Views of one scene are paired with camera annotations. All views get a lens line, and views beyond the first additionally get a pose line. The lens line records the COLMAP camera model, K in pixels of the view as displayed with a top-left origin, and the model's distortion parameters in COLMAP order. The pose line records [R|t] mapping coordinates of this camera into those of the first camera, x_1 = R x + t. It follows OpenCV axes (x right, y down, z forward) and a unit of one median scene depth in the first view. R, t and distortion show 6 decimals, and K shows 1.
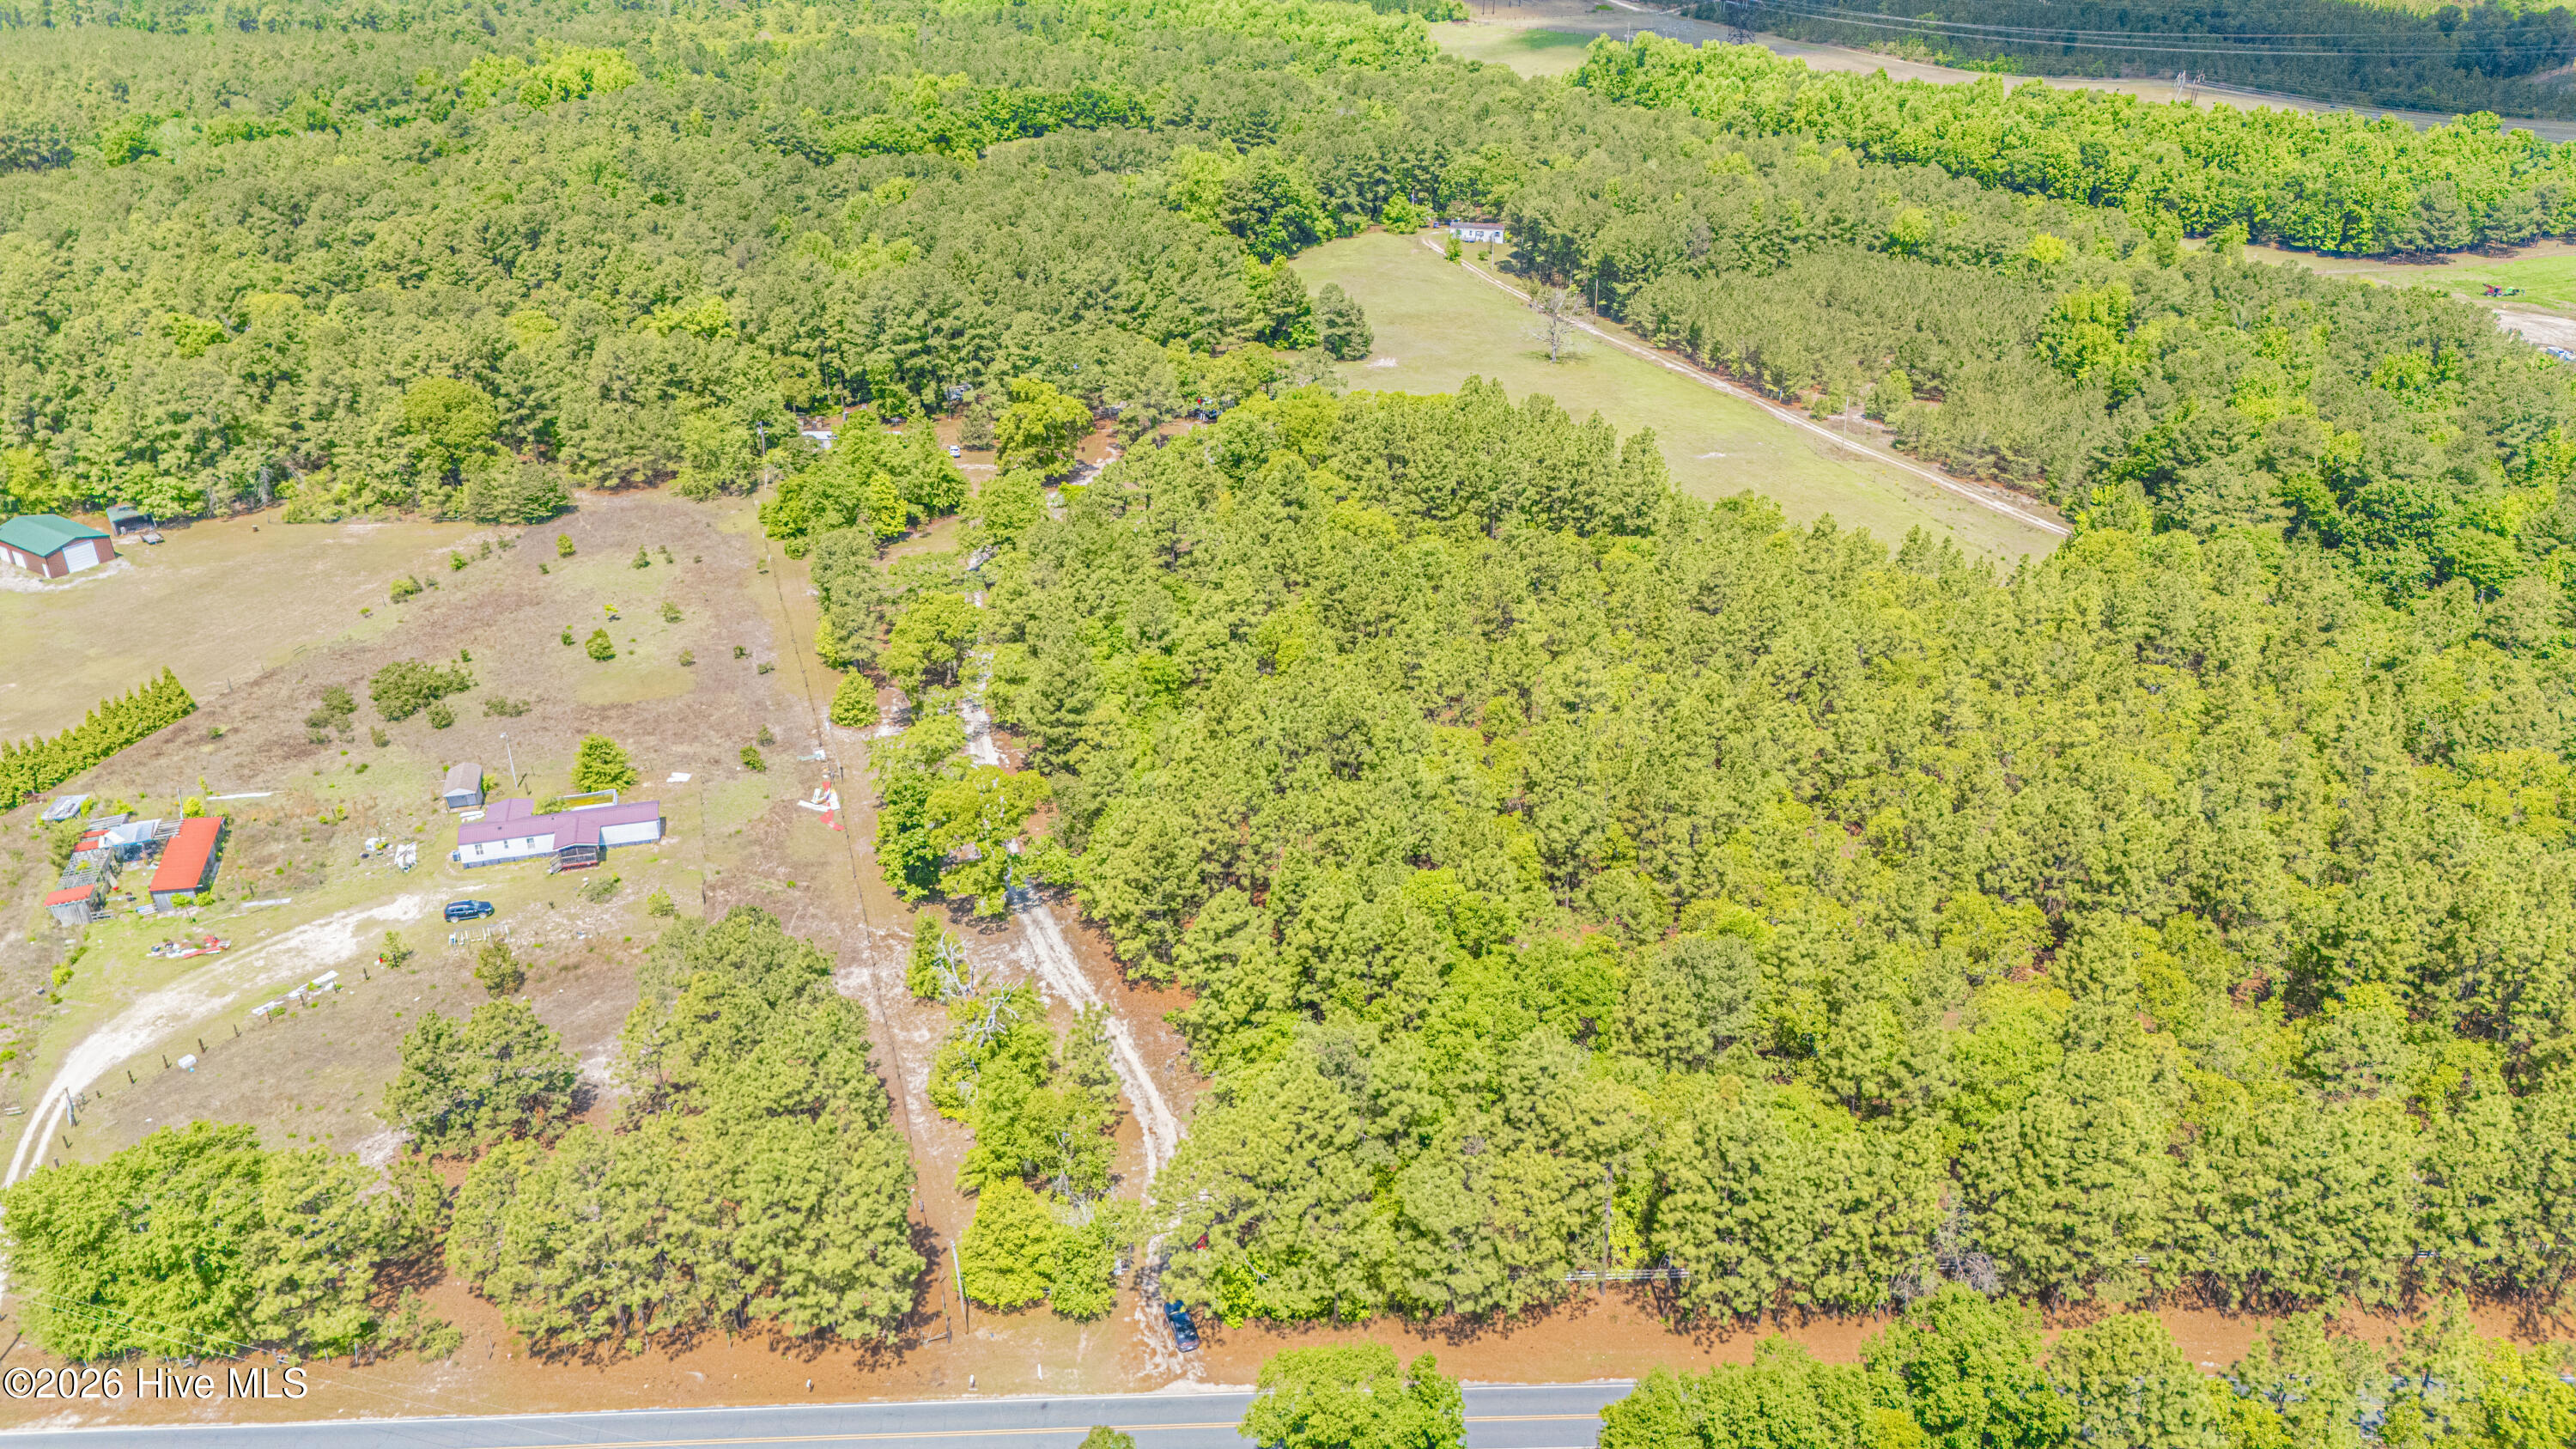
lens RADIAL K [[1862.4, 0, 1301.7], [0, 1862.4, 732.0], [0, 0, 1]] dist [0.082091, -0.082469]
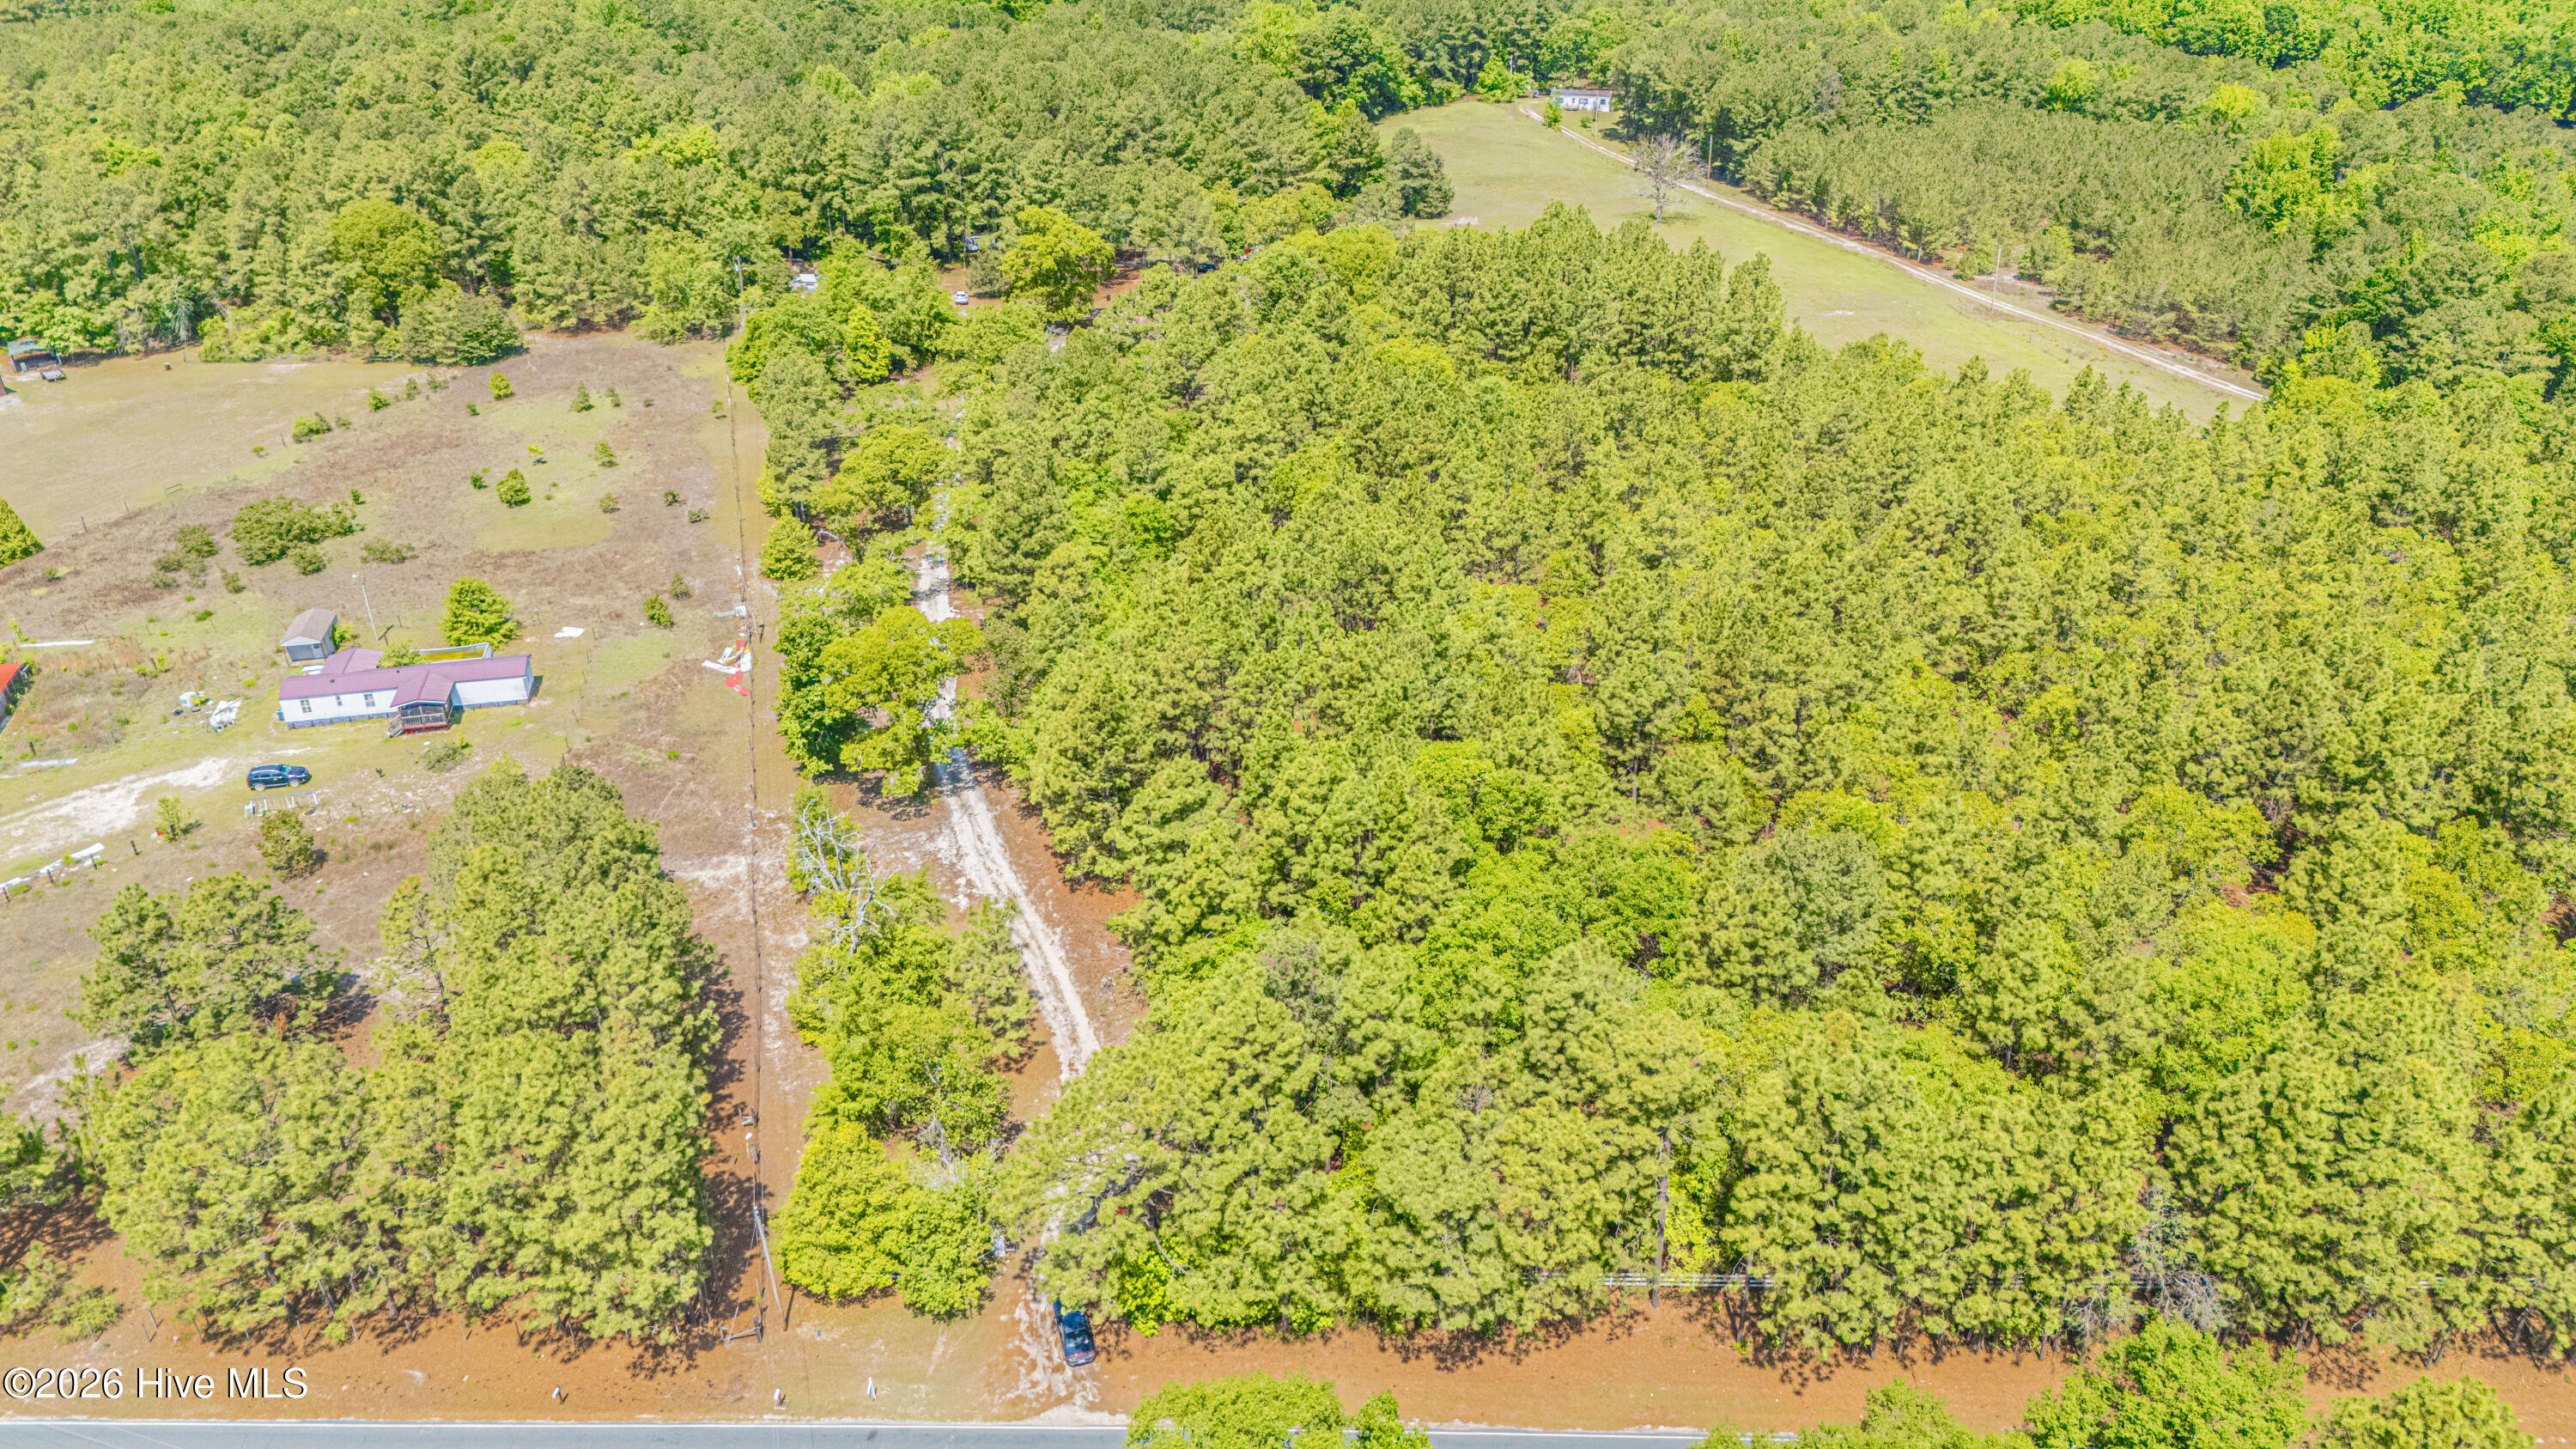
lens RADIAL K [[1881.9, 0, 1297.7], [0, 1881.9, 725.7], [0, 0, 1]] dist [0.068894, -0.059409]
pose [[0.998129, 0.018262, -0.058360, 0.042438], [-0.016857, 0.999559, 0.024466, 0.040916], [0.058781, -0.023437, 0.997996, 0.183651]]
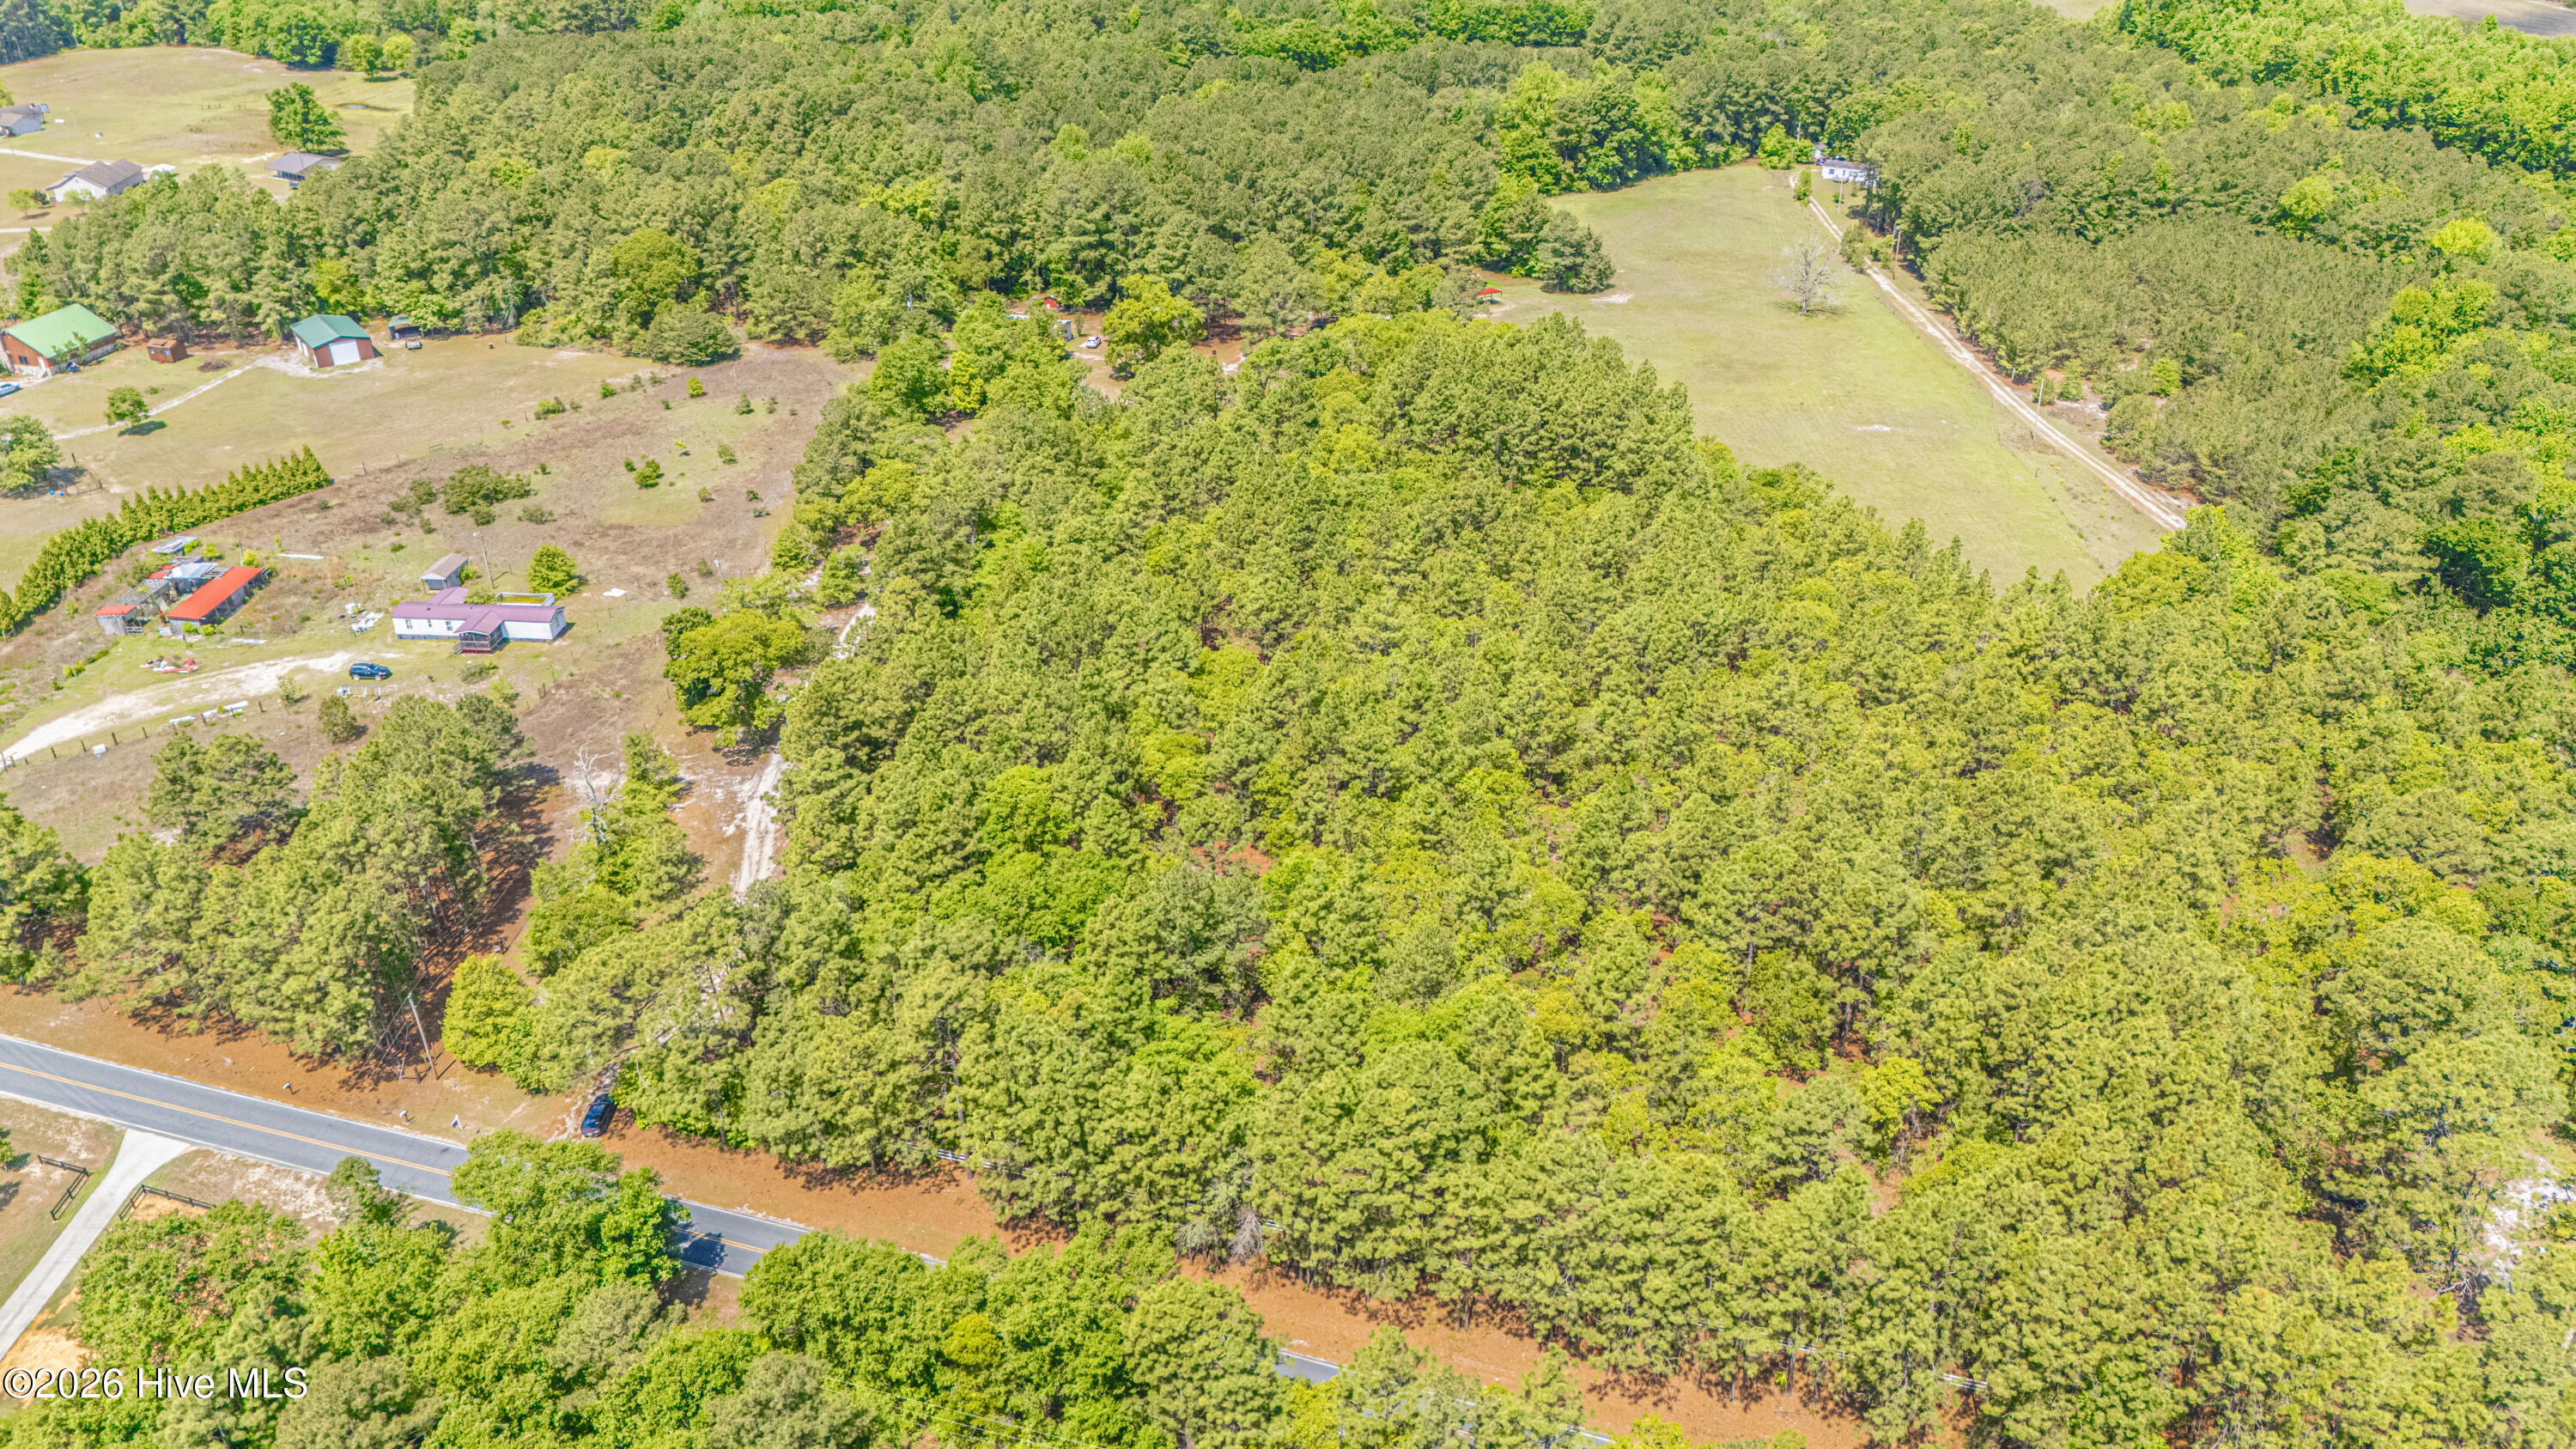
lens RADIAL K [[1881.9, 0, 1297.7], [0, 1881.9, 725.7], [0, 0, 1]] dist [0.068894, -0.059409]
pose [[0.940316, 0.159819, -0.300438, 0.426747], [-0.148953, 0.987089, 0.058887, -0.026249], [0.305970, -0.010621, 0.951982, 0.038276]]
